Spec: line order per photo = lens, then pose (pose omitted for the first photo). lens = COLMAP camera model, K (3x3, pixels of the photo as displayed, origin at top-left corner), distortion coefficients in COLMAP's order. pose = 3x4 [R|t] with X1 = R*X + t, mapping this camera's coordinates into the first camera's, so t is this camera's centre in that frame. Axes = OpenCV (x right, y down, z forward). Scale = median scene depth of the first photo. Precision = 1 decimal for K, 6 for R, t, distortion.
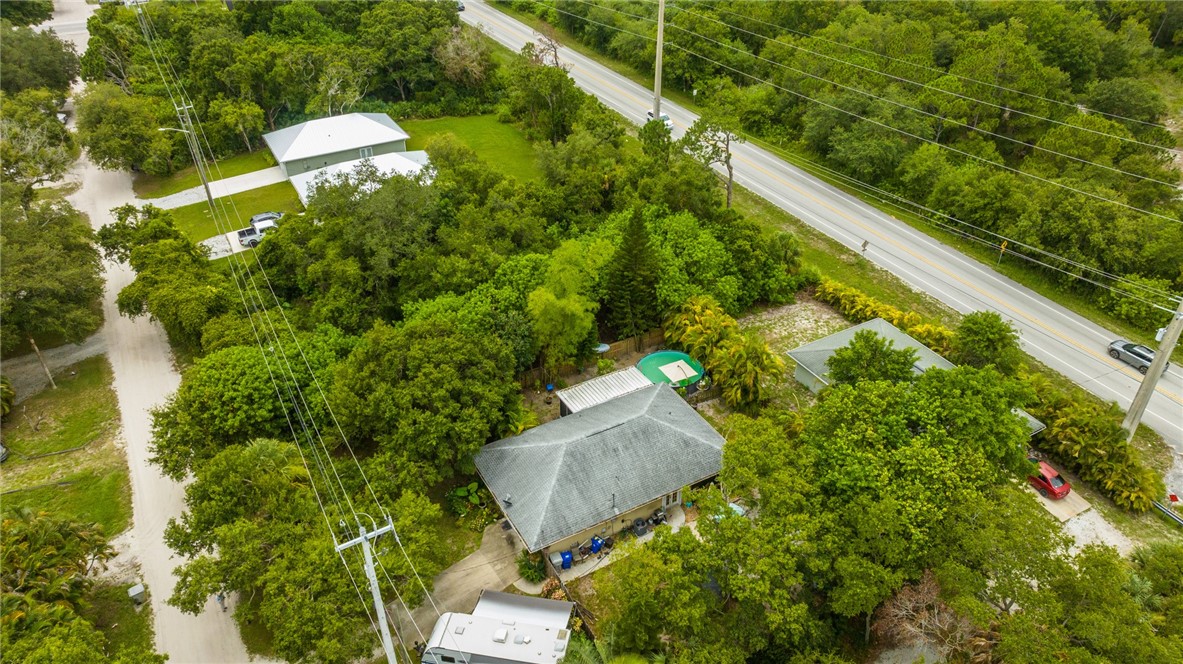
lens RADIAL K [[831.1, 0, 596.1], [0, 831.1, 330.4], [0, 0, 1]] dist [-0.034470, 0.023307]
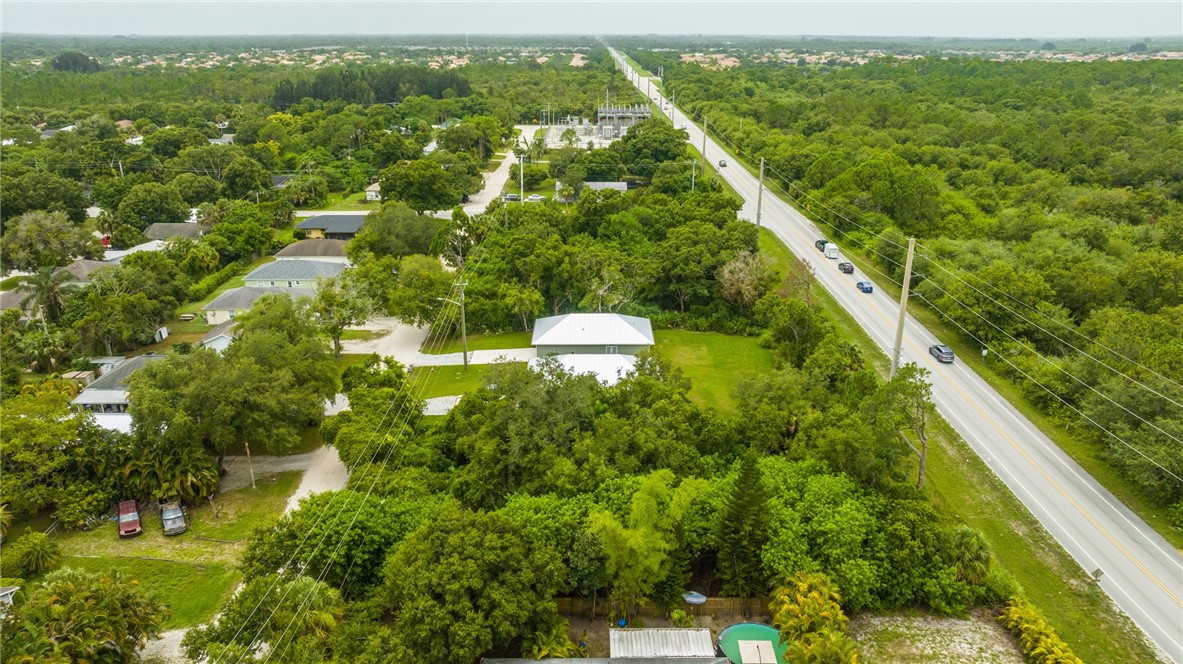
lens RADIAL K [[827.8, 0, 595.8], [0, 827.8, 336.7], [0, 0, 1]] dist [-0.032550, 0.023557]
pose [[0.874516, 0.168131, -0.454922, 0.249016], [-0.273067, 0.945880, -0.175347, -0.055831], [0.400820, 0.277568, 0.873098, 0.090018]]
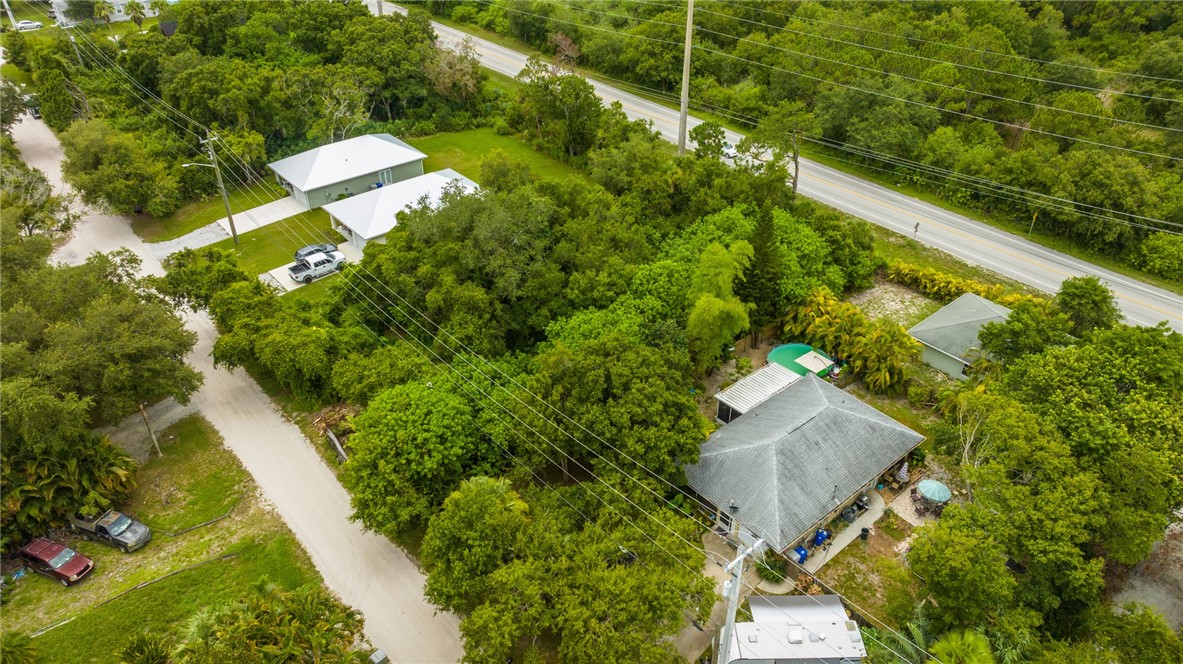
lens RADIAL K [[831.1, 0, 596.1], [0, 831.1, 330.4], [0, 0, 1]] dist [-0.034470, 0.023307]
pose [[0.982273, -0.102771, 0.156774, -0.283235], [0.103652, 0.994610, 0.002569, -0.017878], [-0.156193, 0.013727, 0.987631, 0.023815]]
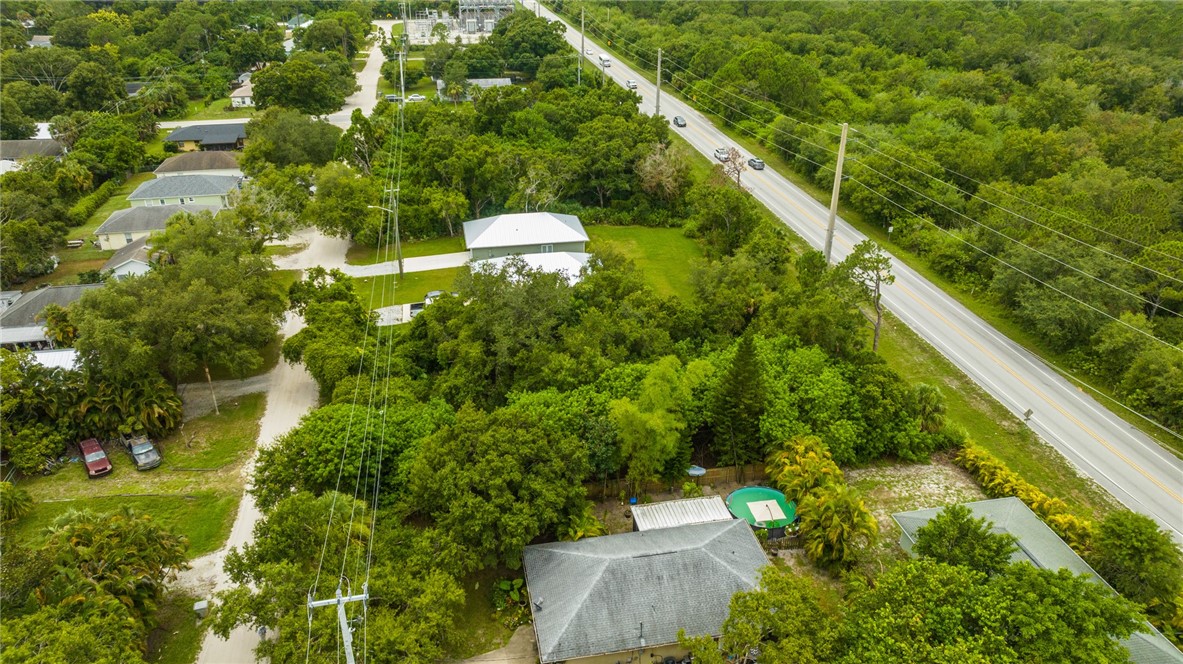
lens RADIAL K [[831.1, 0, 596.1], [0, 831.1, 330.4], [0, 0, 1]] dist [-0.034470, 0.023307]
pose [[0.949188, 0.144023, -0.279819, 0.130355], [-0.180036, 0.977774, -0.107448, -0.013219], [0.258125, 0.152366, 0.954021, 0.021617]]
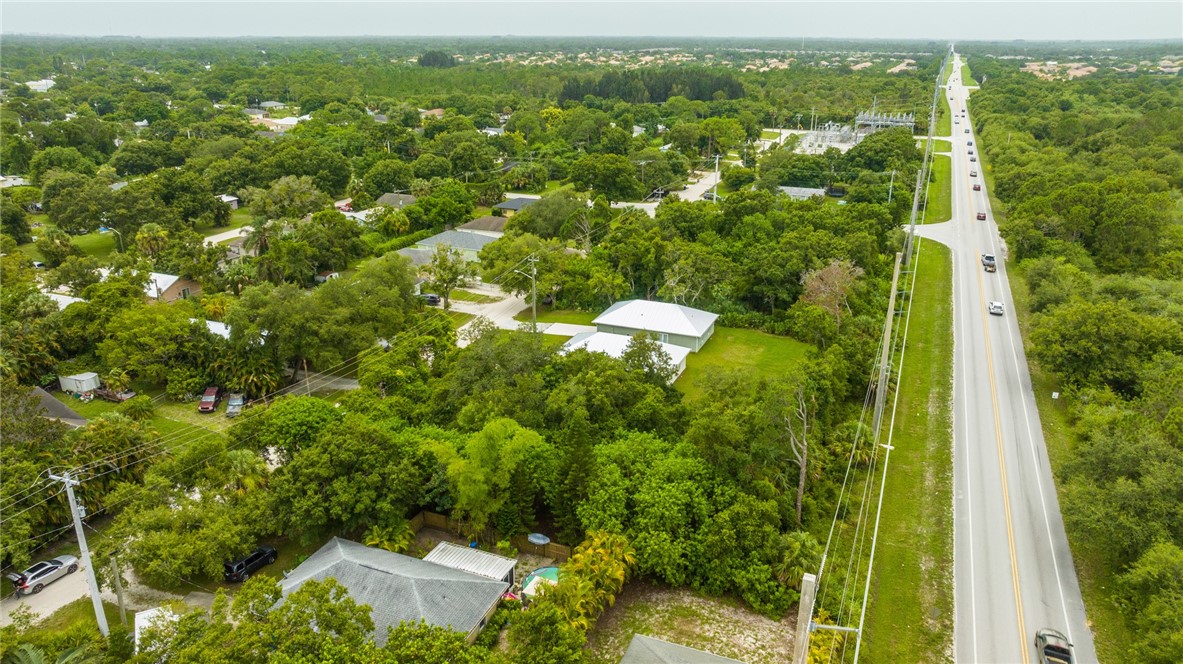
lens RADIAL K [[827.8, 0, 595.8], [0, 827.8, 336.7], [0, 0, 1]] dist [-0.032550, 0.023557]
pose [[0.622102, 0.270467, -0.734736, 0.666338], [-0.442550, 0.895613, -0.045019, -0.171773], [0.645863, 0.353163, 0.676858, 0.253082]]
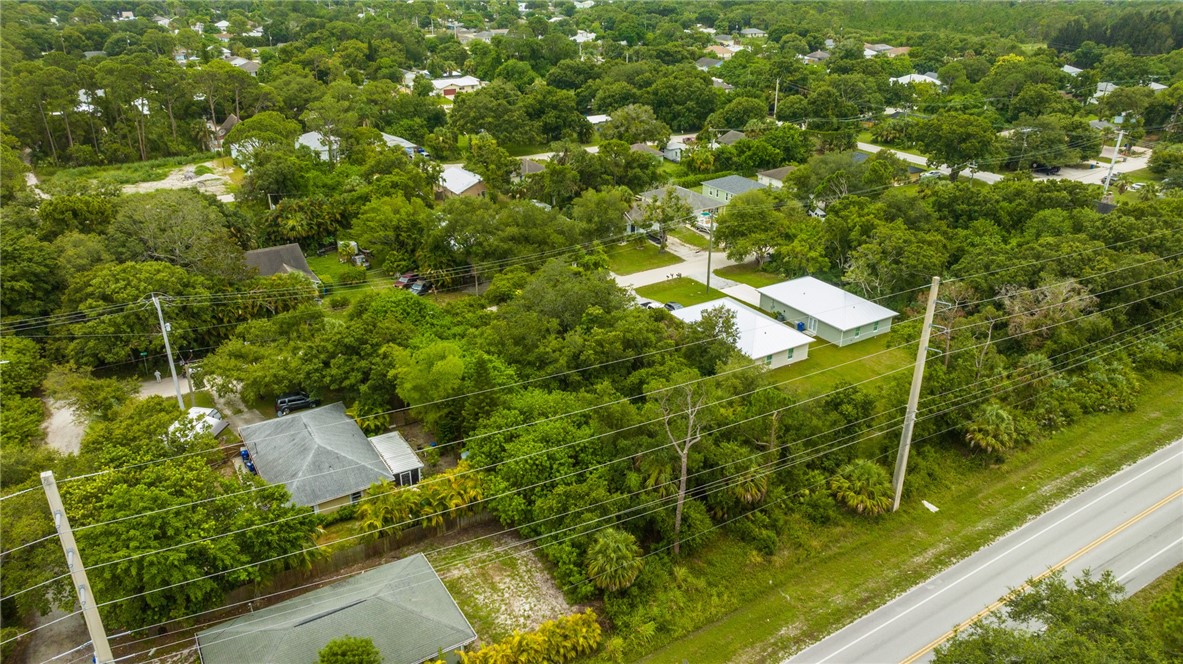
lens RADIAL K [[827.8, 0, 595.8], [0, 827.8, 336.7], [0, 0, 1]] dist [-0.032550, 0.023557]
pose [[0.043267, 0.419519, -0.906715, 0.889276], [-0.564170, 0.759270, 0.324378, -0.522711], [0.824524, 0.497506, 0.269532, 0.697022]]
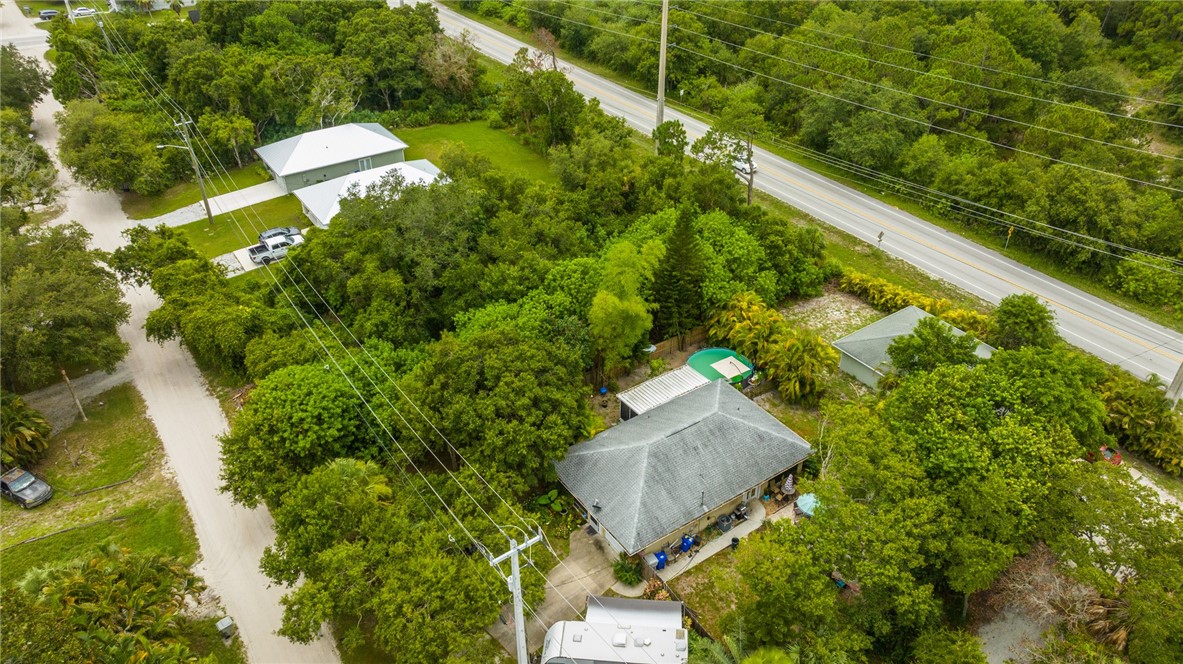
lens RADIAL K [[831.1, 0, 596.1], [0, 831.1, 330.4], [0, 0, 1]] dist [-0.034470, 0.023307]
pose [[0.996044, -0.050046, 0.073435, -0.119066], [0.050289, 0.998734, -0.001462, -0.002478], [-0.073269, 0.005149, 0.997299, 0.002848]]
